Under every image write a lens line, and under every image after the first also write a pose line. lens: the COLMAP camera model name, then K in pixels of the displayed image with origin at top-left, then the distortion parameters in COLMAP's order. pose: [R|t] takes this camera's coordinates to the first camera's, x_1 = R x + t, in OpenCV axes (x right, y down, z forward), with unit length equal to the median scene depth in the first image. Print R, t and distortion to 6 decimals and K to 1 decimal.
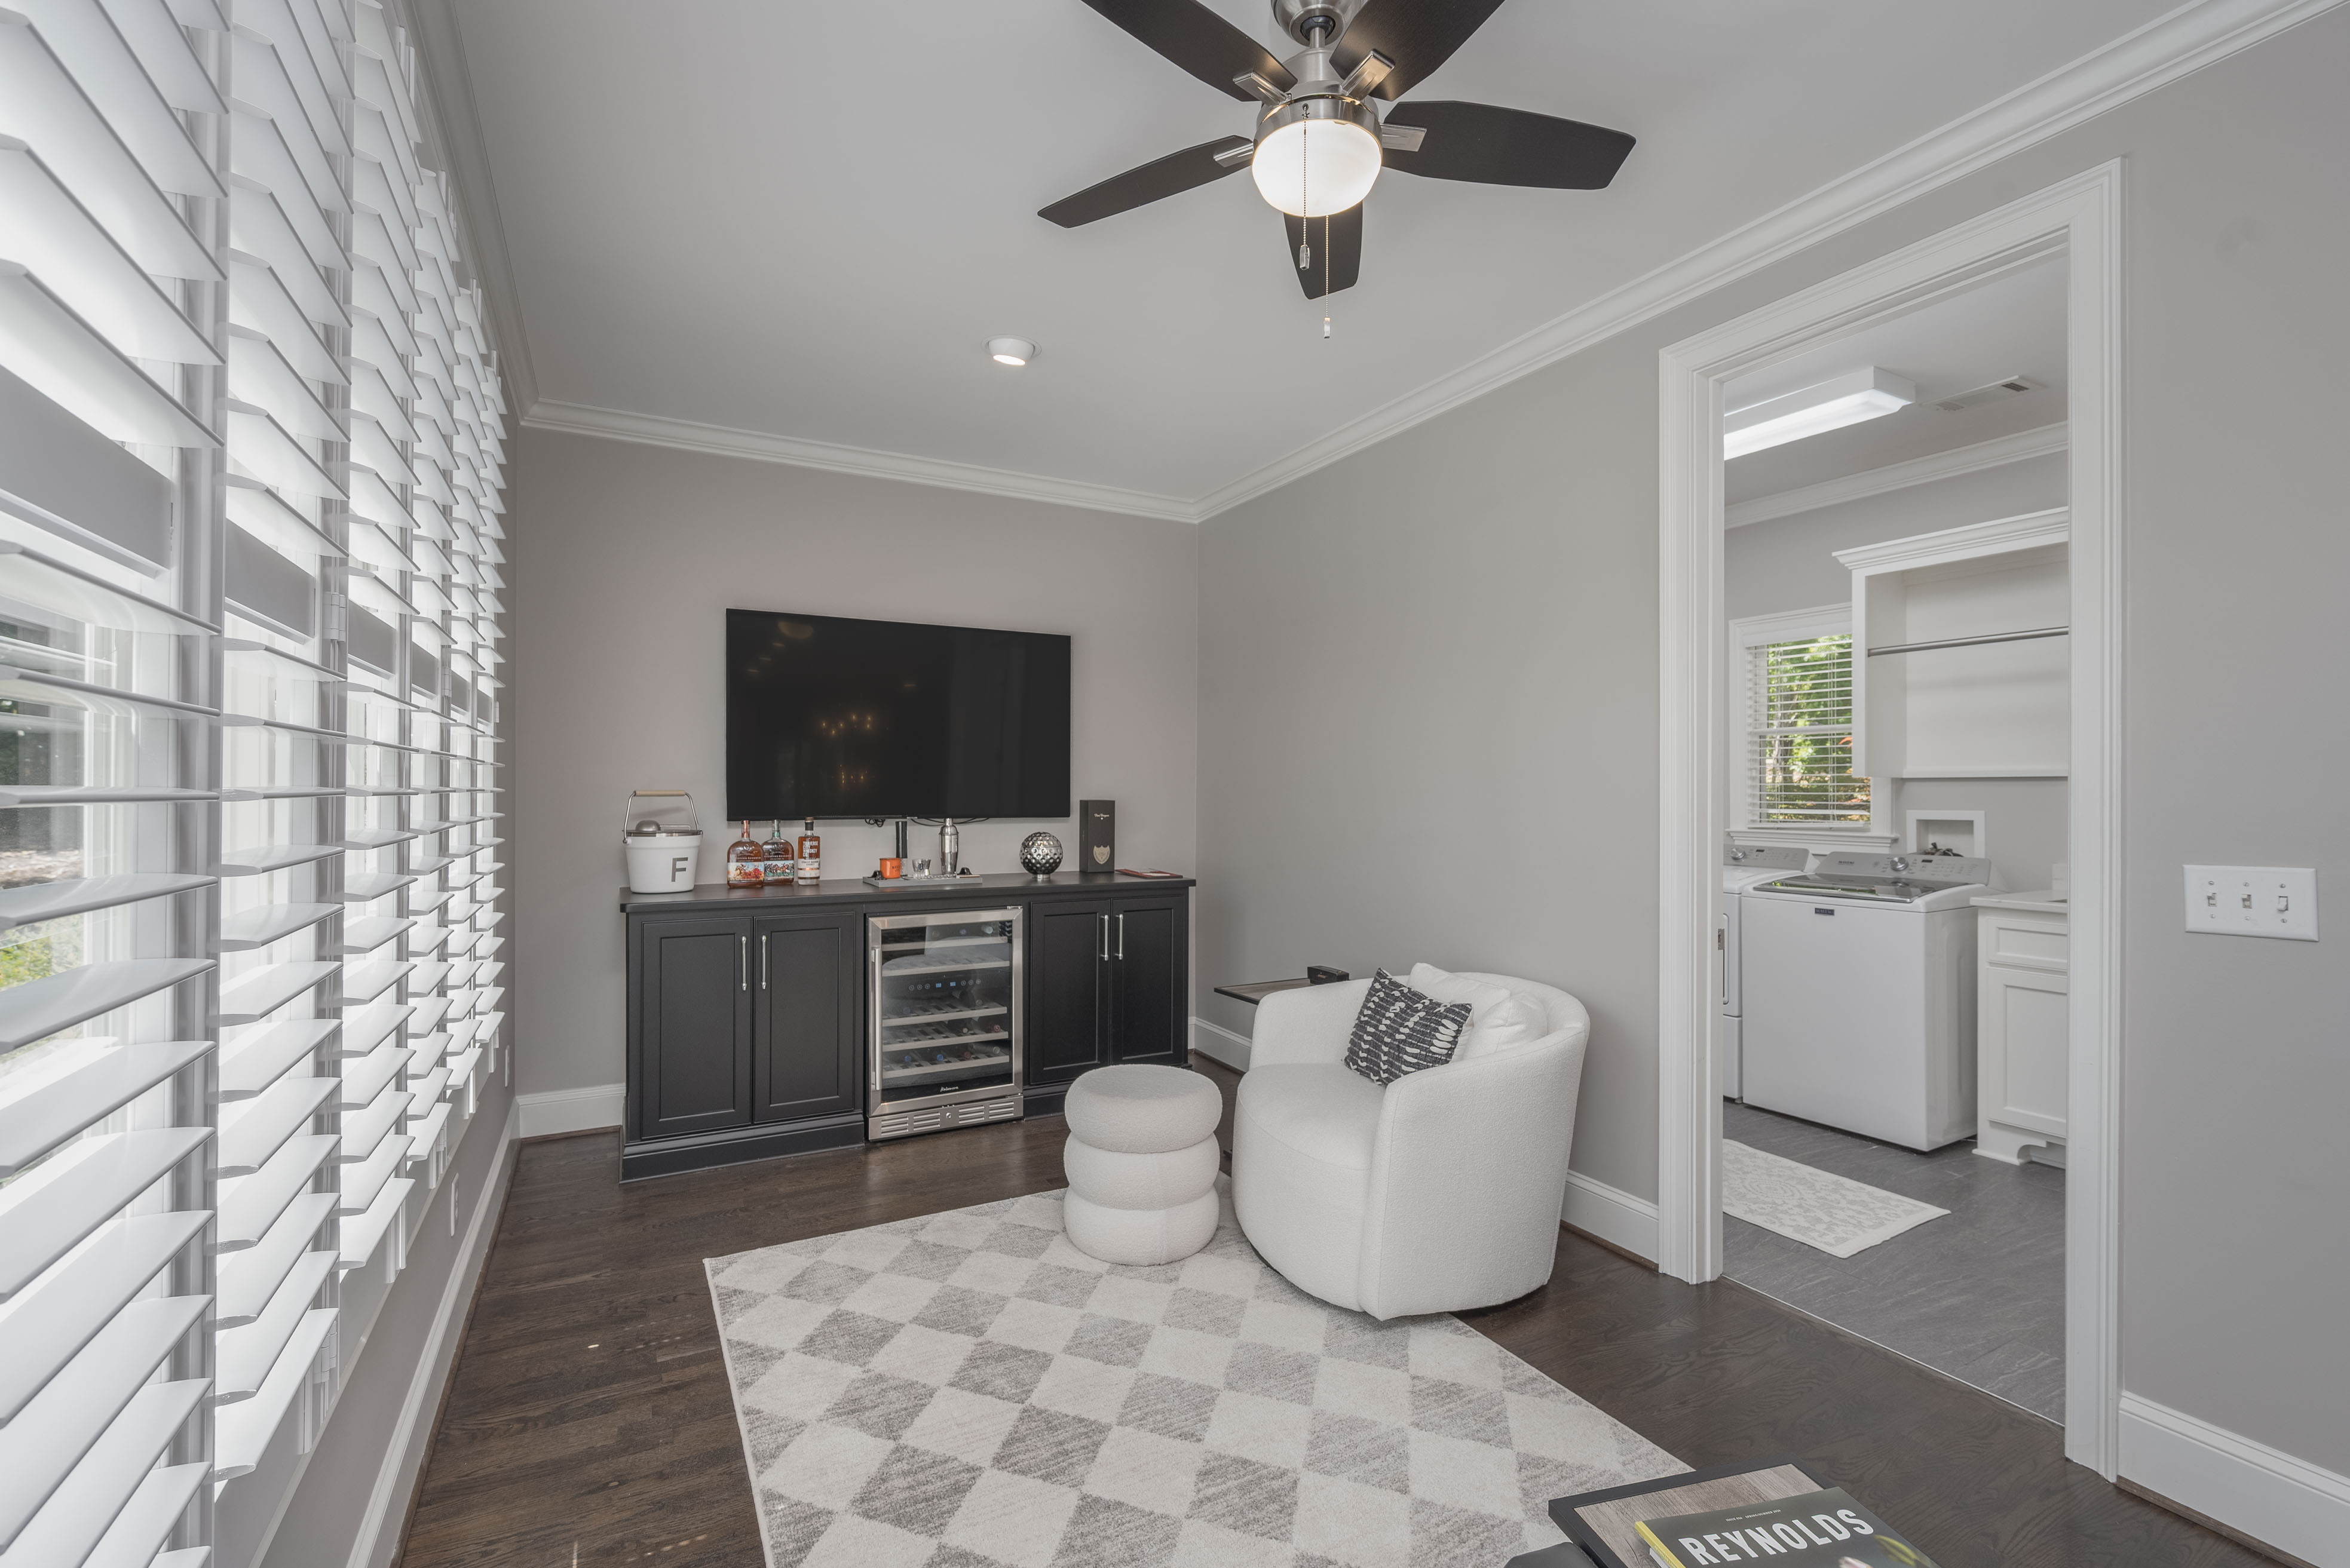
lens RADIAL K [[1030.3, 0, 1187.0], [0, 1030.3, 786.6], [0, 0, 1]] dist [-0.001212, -0.000147]
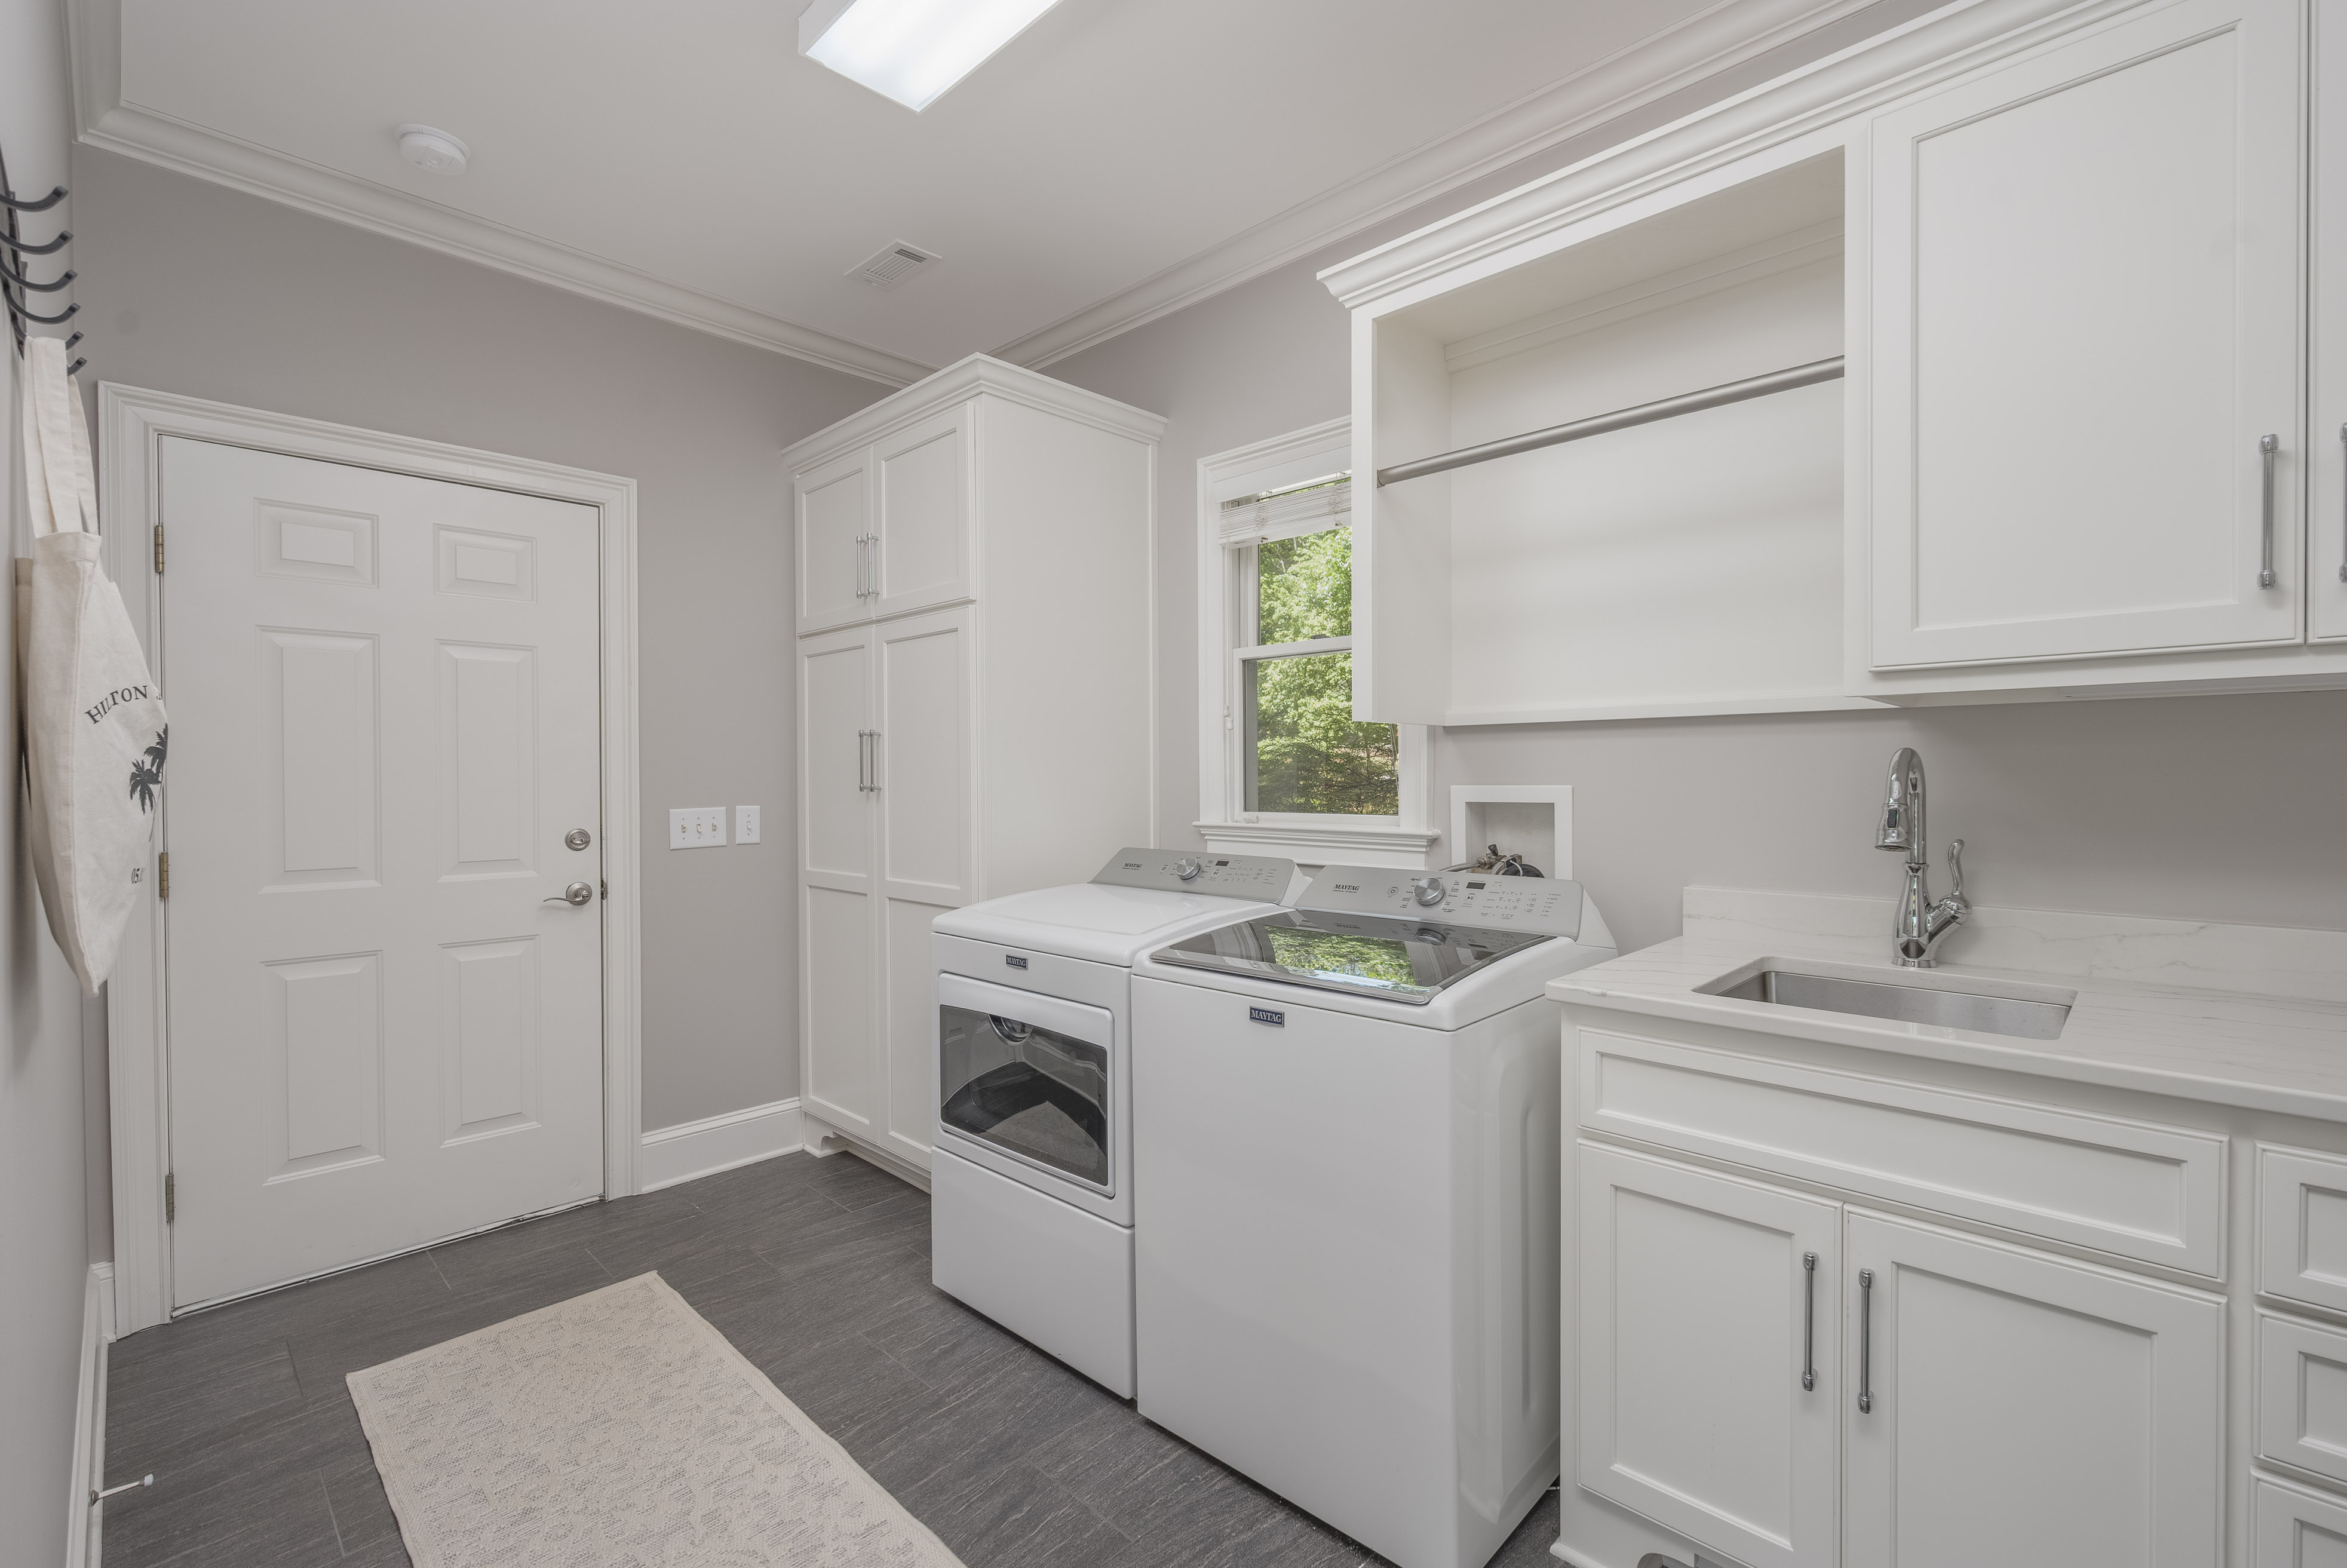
lens RADIAL K [[1029.1, 0, 1171.8], [0, 1029.1, 784.4], [0, 0, 1]] dist [-0.001212, -0.000147]
pose [[0.957939, -0.008040, 0.286861, 0.420323], [0.003652, 0.999868, 0.015828, 0.014027], [-0.286950, -0.014115, 0.957842, 0.546459]]
